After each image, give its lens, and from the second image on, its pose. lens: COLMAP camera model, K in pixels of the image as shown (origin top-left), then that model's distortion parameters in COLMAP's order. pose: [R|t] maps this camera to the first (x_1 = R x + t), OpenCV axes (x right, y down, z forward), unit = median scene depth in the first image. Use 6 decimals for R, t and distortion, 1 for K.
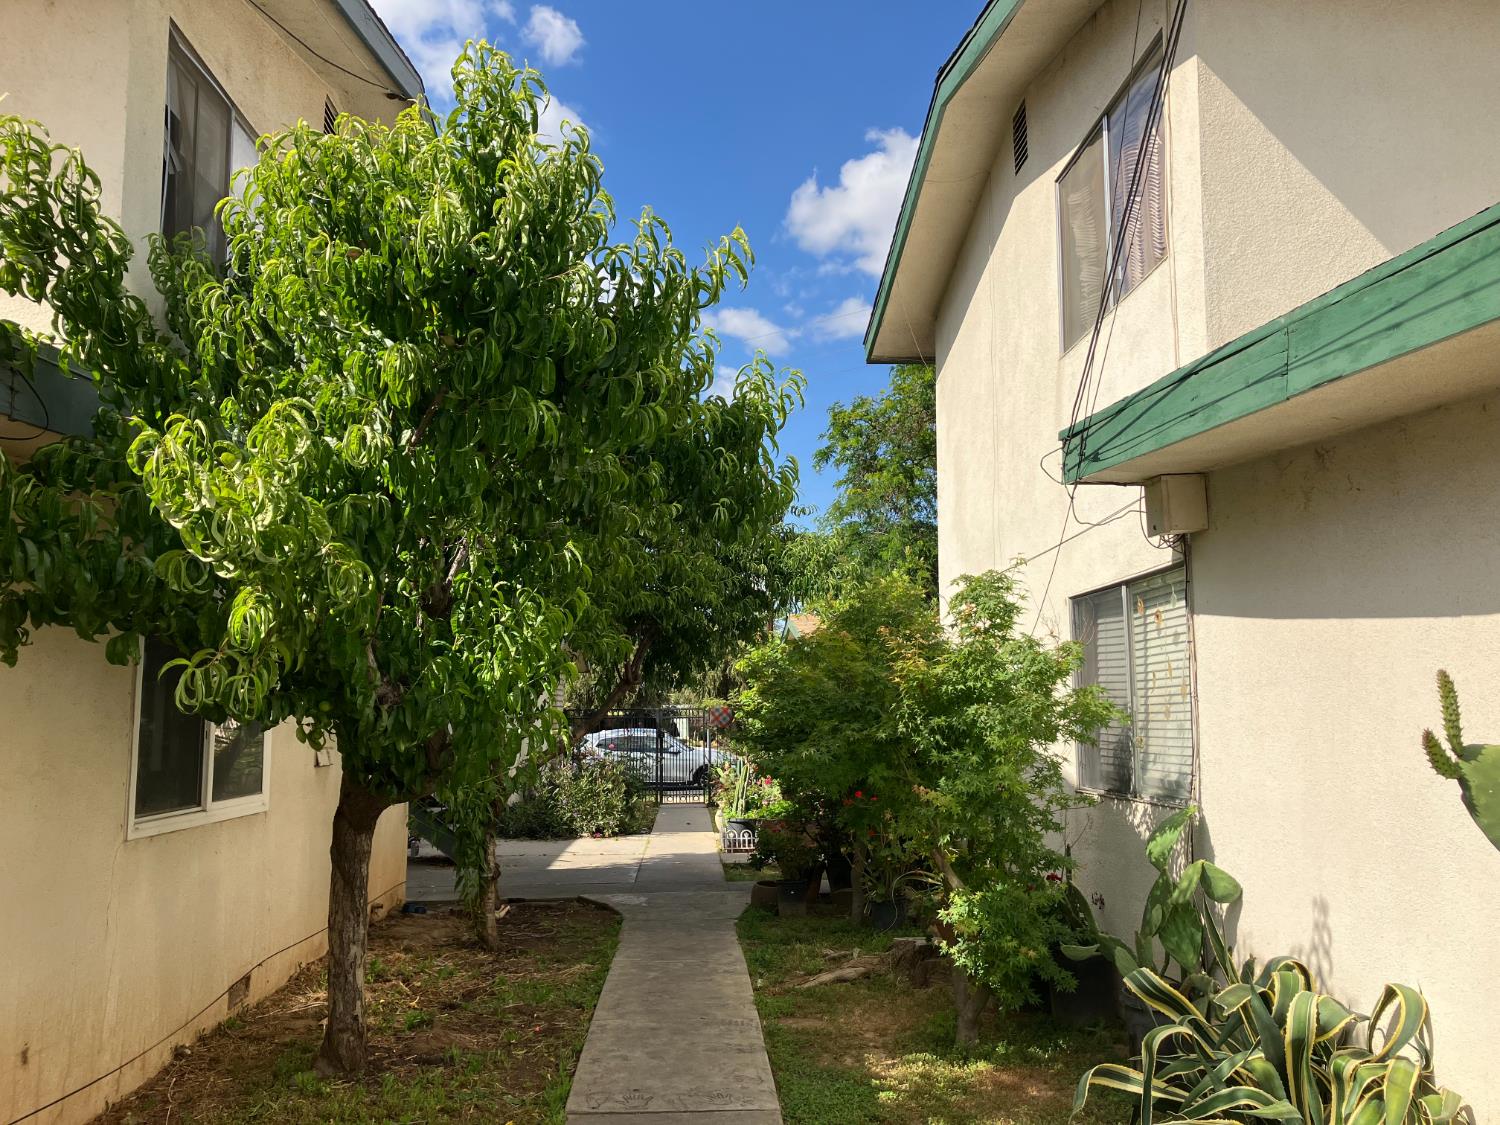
lens RADIAL K [[1196.4, 0, 745.0], [0, 1196.4, 525.6], [0, 0, 1]] dist [0.015626, -0.008951]
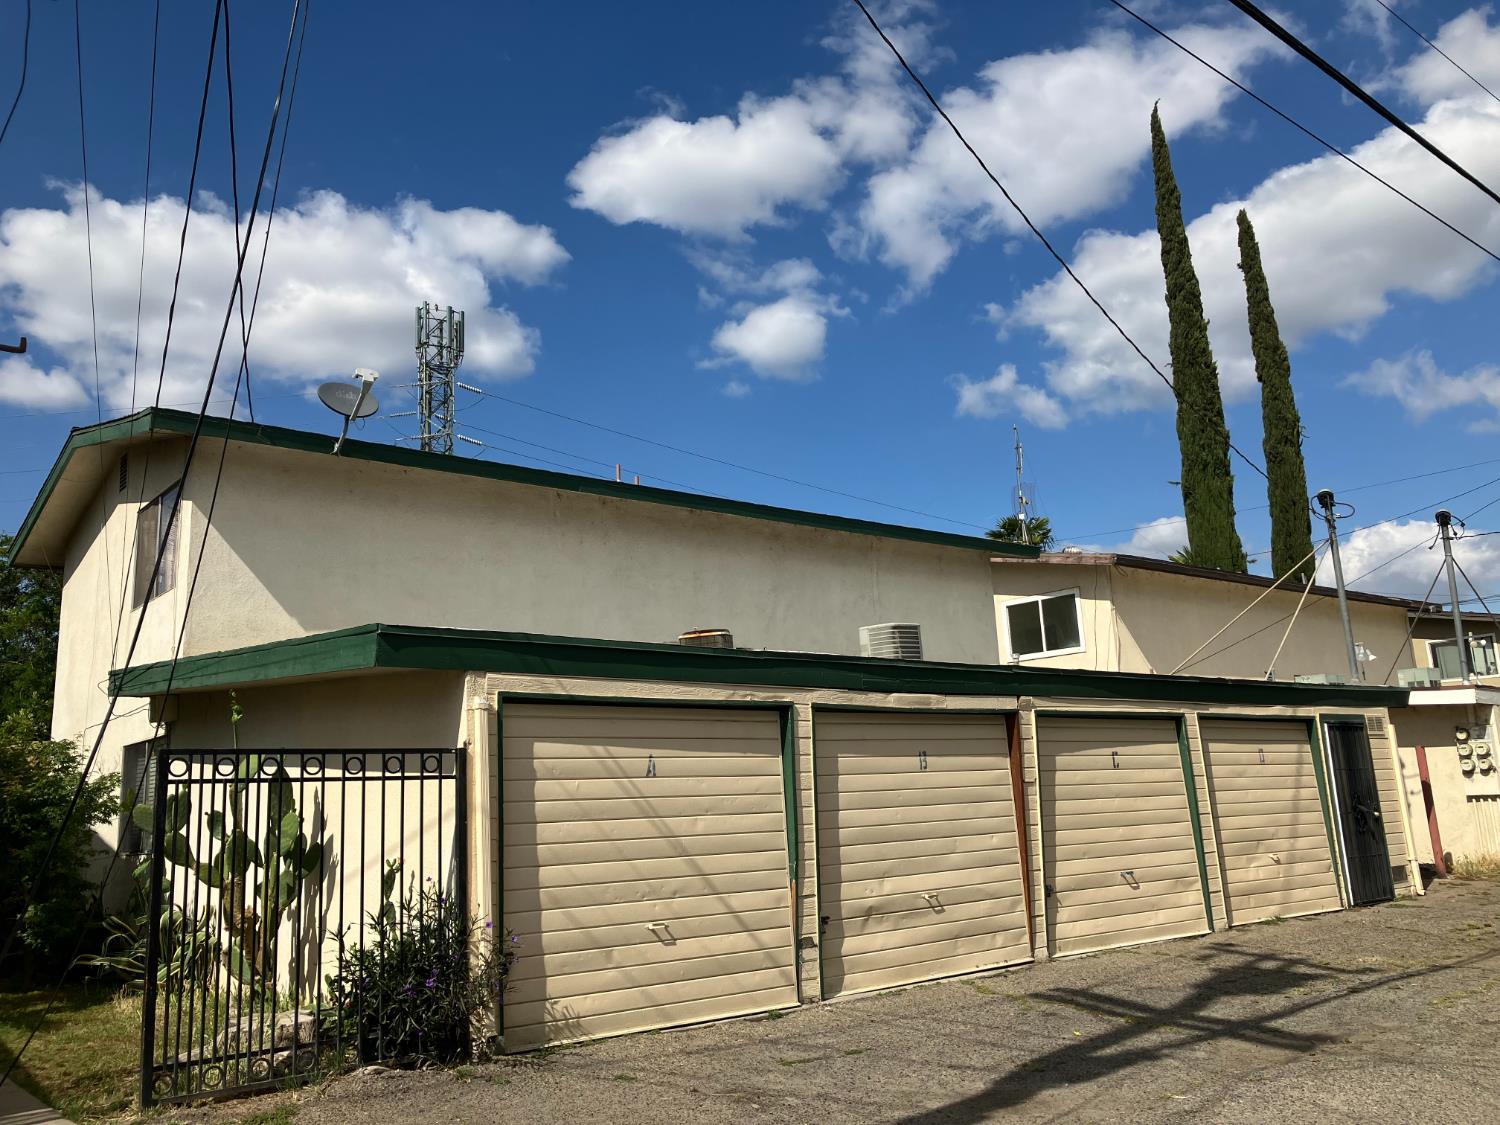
lens RADIAL K [[1231.8, 0, 749.1], [0, 1231.8, 533.3], [0, 0, 1]] dist [-0.000484, -0.001820]
pose [[0.798269, 0.092693, 0.595126, -0.140008], [-0.047658, 0.994710, -0.091003, -0.173521], [-0.600412, 0.044282, 0.798464, -1.359039]]
